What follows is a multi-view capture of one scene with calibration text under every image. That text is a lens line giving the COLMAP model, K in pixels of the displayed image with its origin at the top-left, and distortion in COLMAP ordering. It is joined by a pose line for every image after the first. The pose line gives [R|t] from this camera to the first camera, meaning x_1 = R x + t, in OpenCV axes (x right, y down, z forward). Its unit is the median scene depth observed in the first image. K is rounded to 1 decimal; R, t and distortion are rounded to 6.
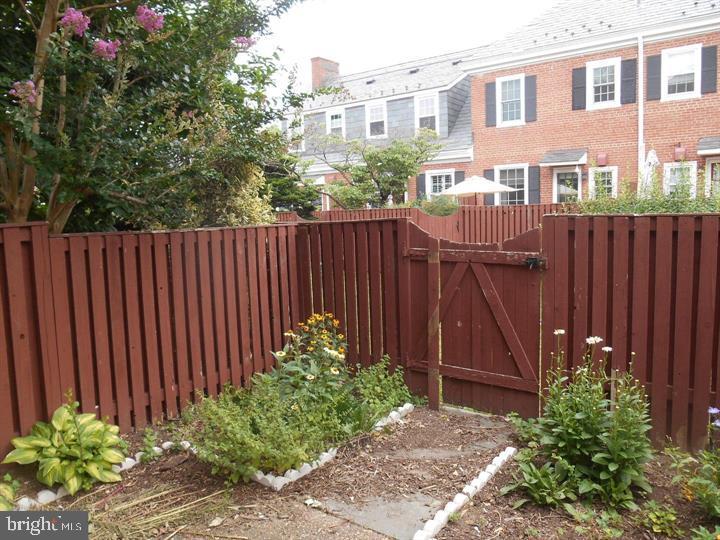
lens RADIAL K [[550.9, 0, 360.6], [0, 550.9, 265.5], [0, 0, 1]] dist [-0.010561, -0.001984]
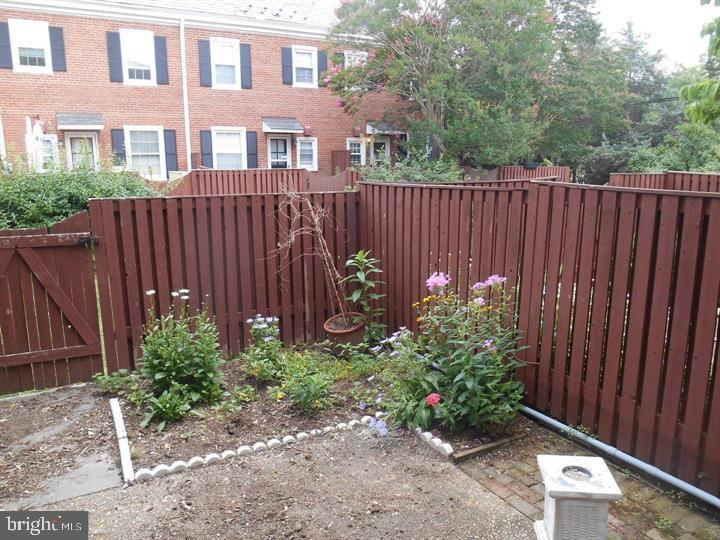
lens RADIAL K [[550.9, 0, 359.8], [0, 550.9, 272.6], [0, 0, 1]] dist [-0.010561, -0.001984]
pose [[0.434534, -0.153358, 0.887503, -0.434445], [0.085870, 0.987962, 0.128674, -0.037491], [-0.896553, 0.020297, 0.442472, -0.001967]]
